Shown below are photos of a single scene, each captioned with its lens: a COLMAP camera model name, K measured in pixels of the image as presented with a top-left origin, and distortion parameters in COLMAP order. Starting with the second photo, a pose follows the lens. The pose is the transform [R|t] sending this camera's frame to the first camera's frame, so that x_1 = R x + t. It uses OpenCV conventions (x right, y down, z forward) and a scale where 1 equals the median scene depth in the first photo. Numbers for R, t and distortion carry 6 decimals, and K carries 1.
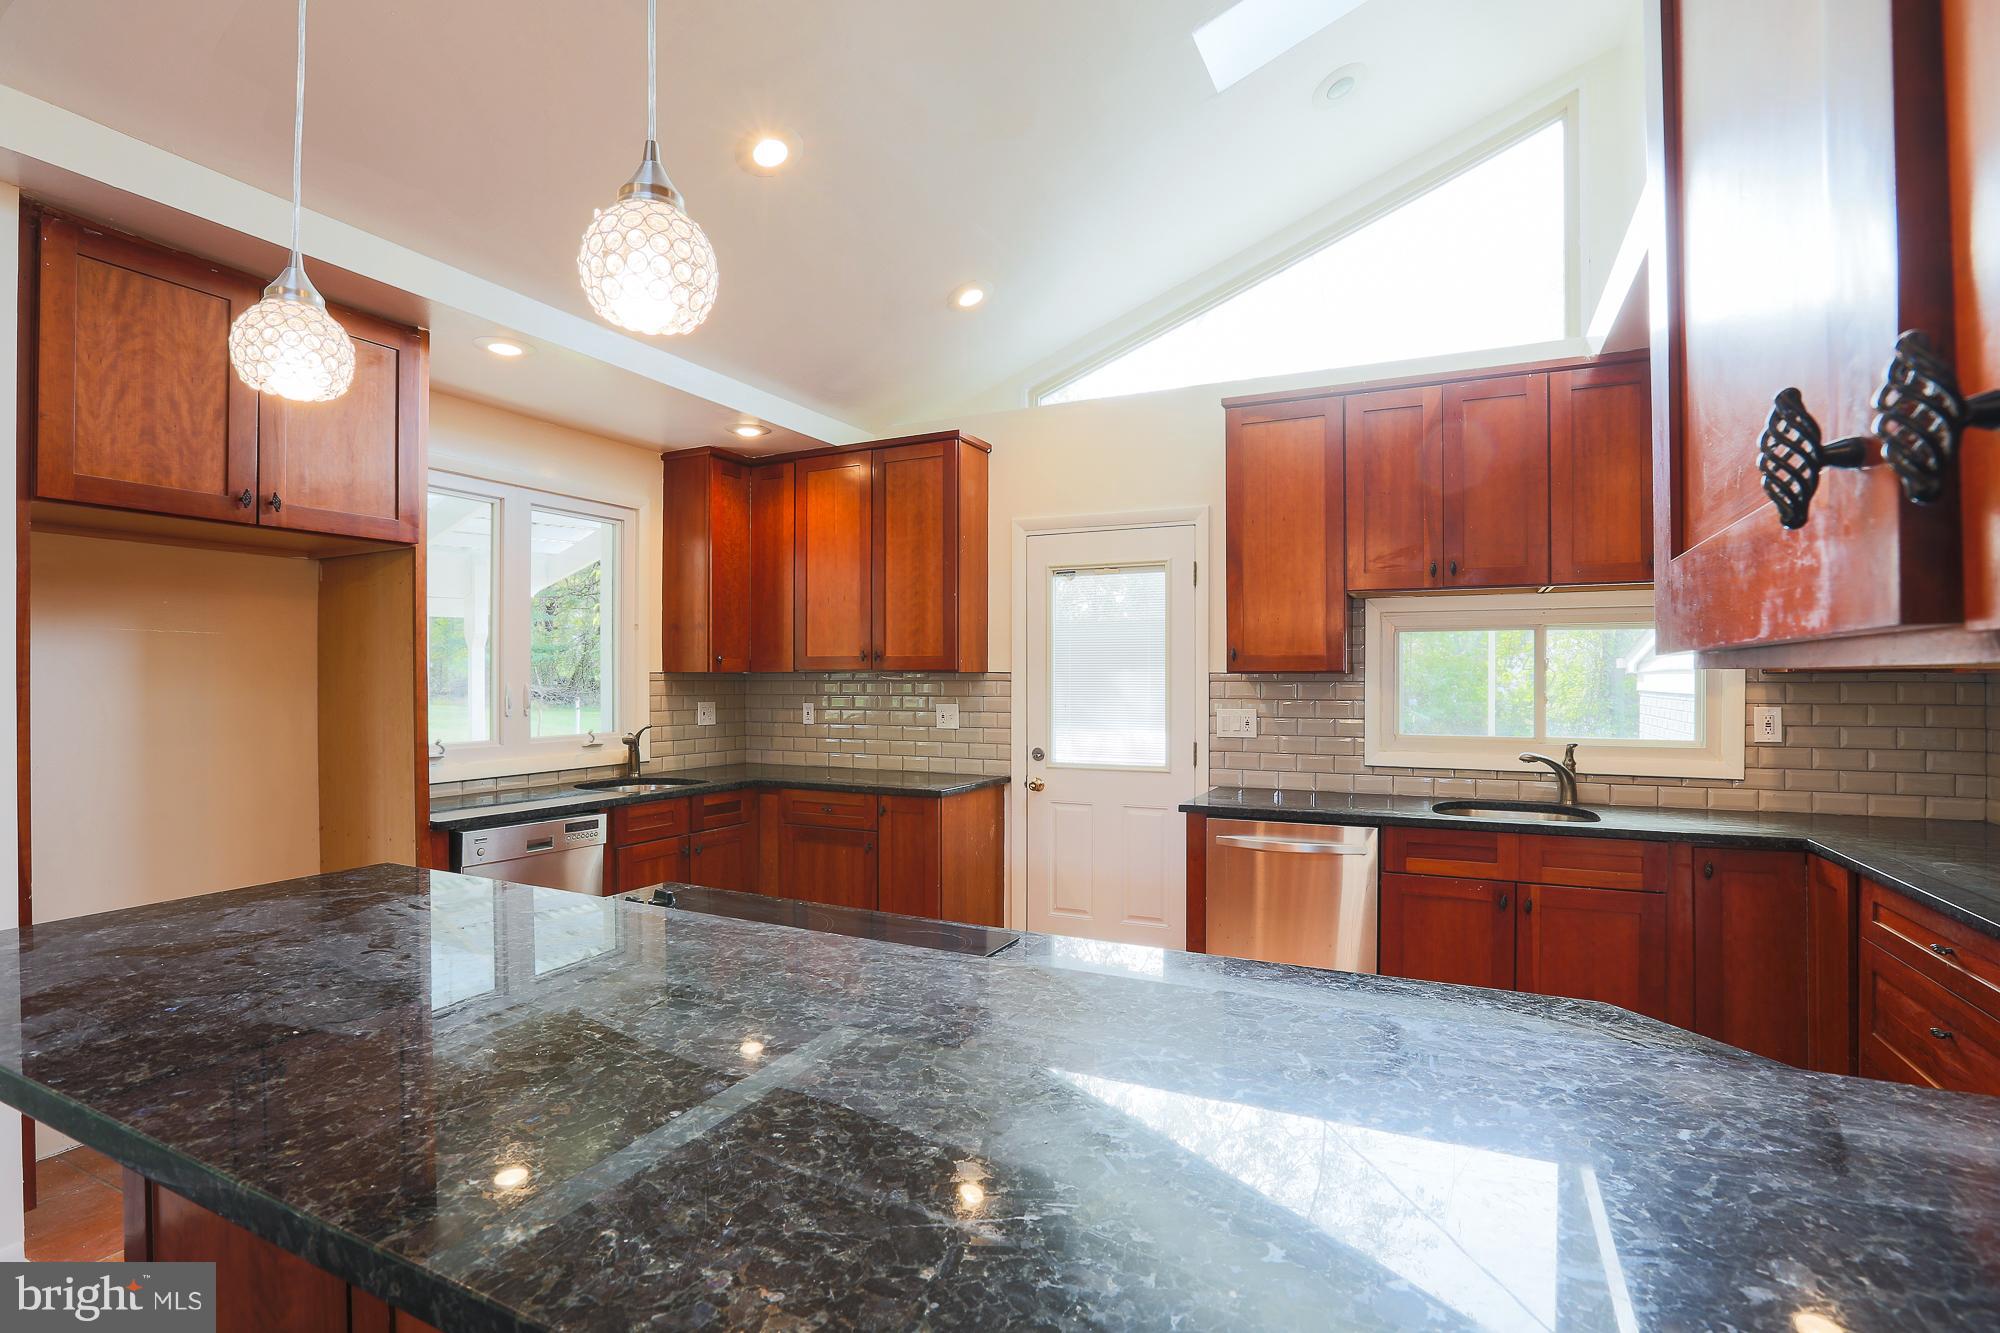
lens RADIAL K [[937.2, 0, 1002.4], [0, 937.2, 679.6], [0, 0, 1]] dist [-0.055466, 0.019835]
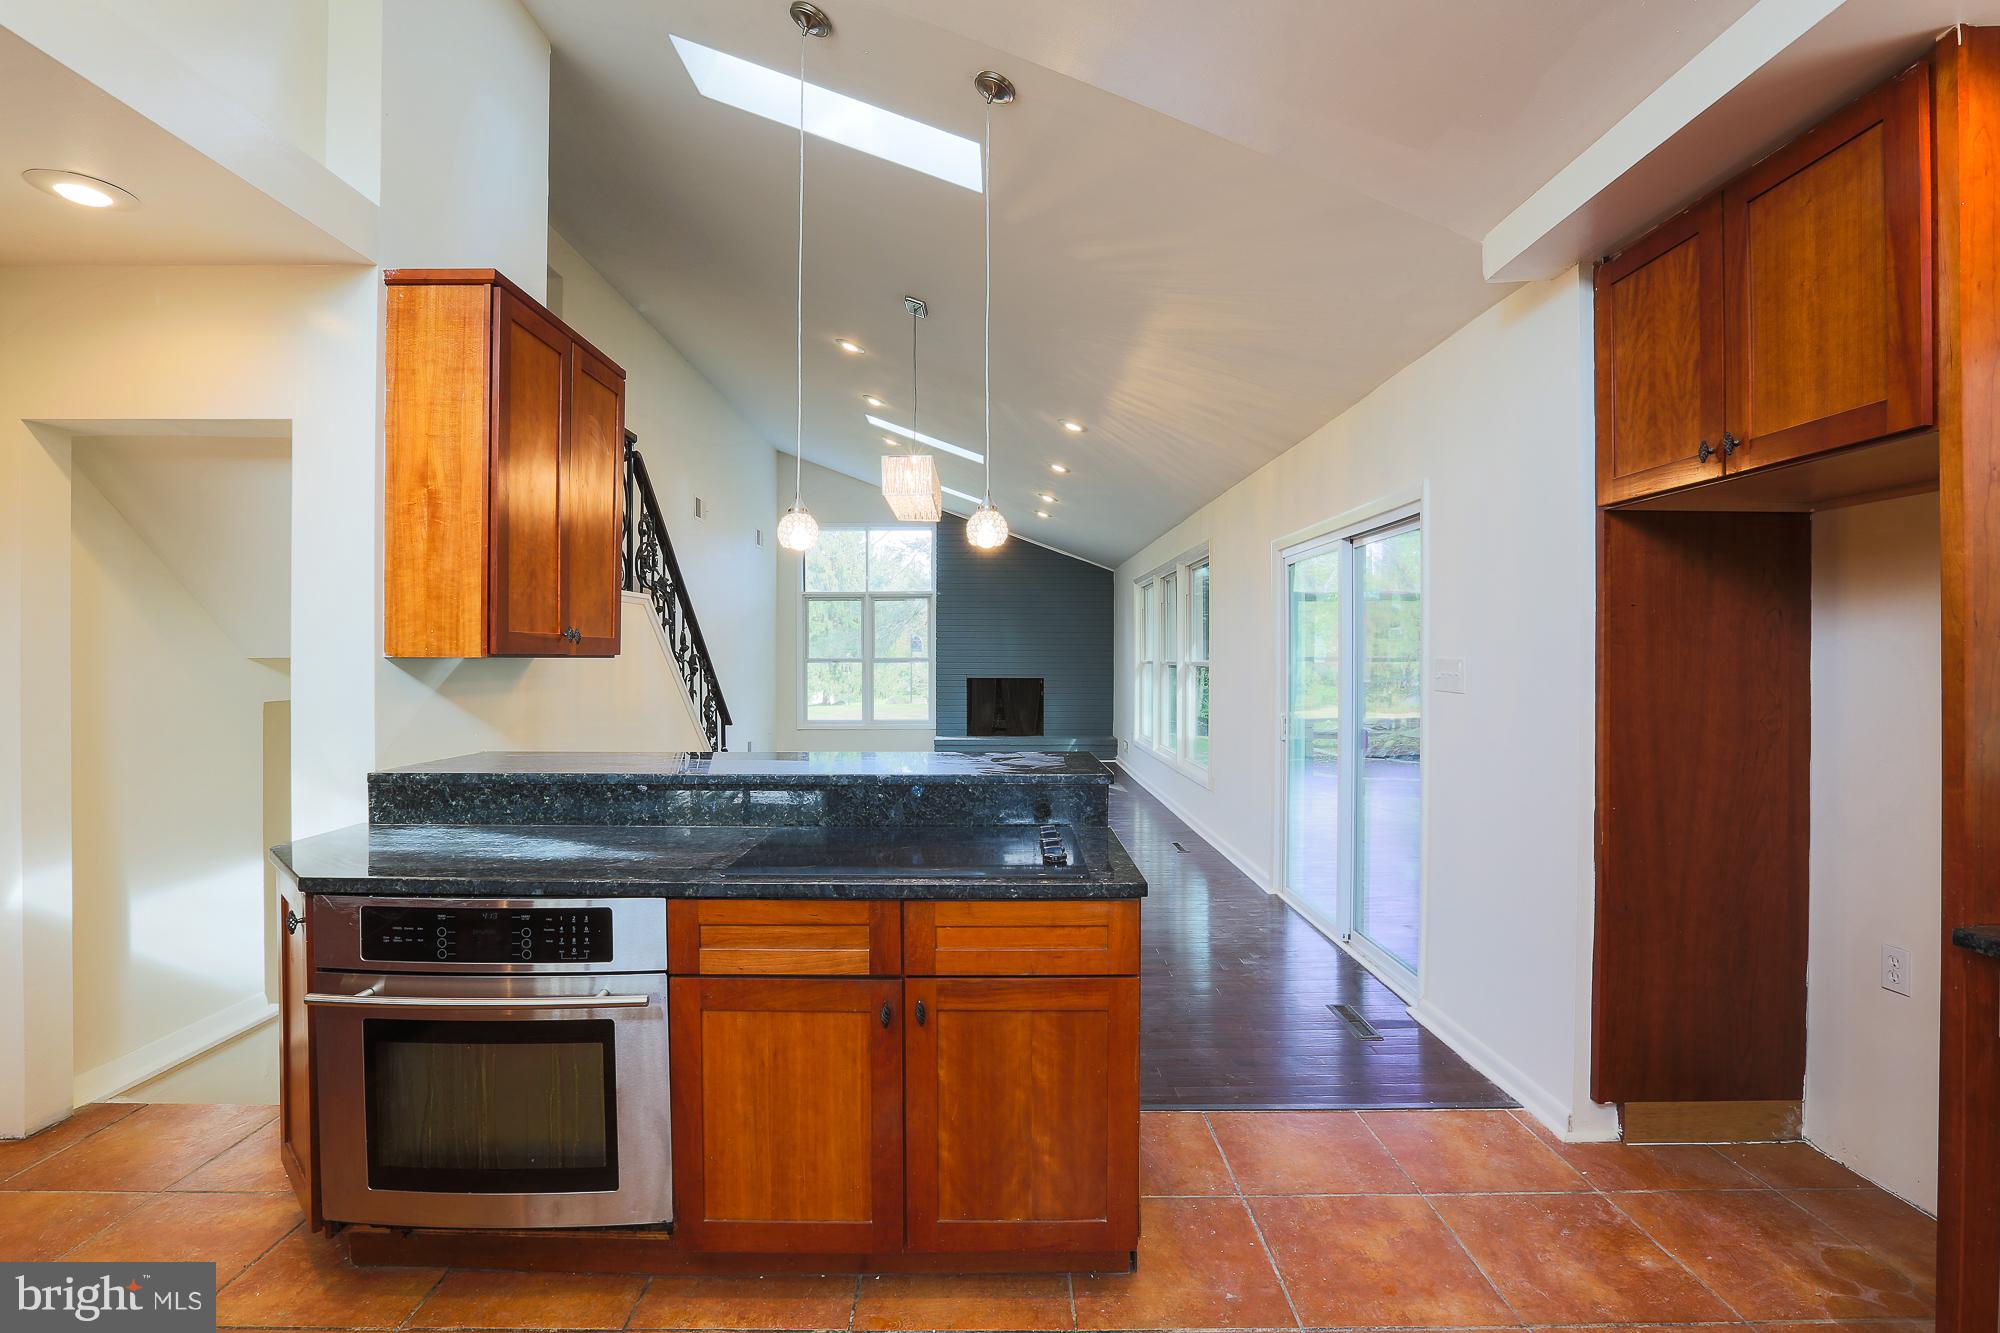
lens RADIAL K [[937.2, 0, 987.2], [0, 937.2, 670.8], [0, 0, 1]] dist [-0.055466, 0.019835]
pose [[-0.899561, 0.005325, -0.436763, 0.102181], [-0.002730, 0.999838, 0.017812, -0.003249], [0.436787, 0.017216, -0.899400, 0.962089]]
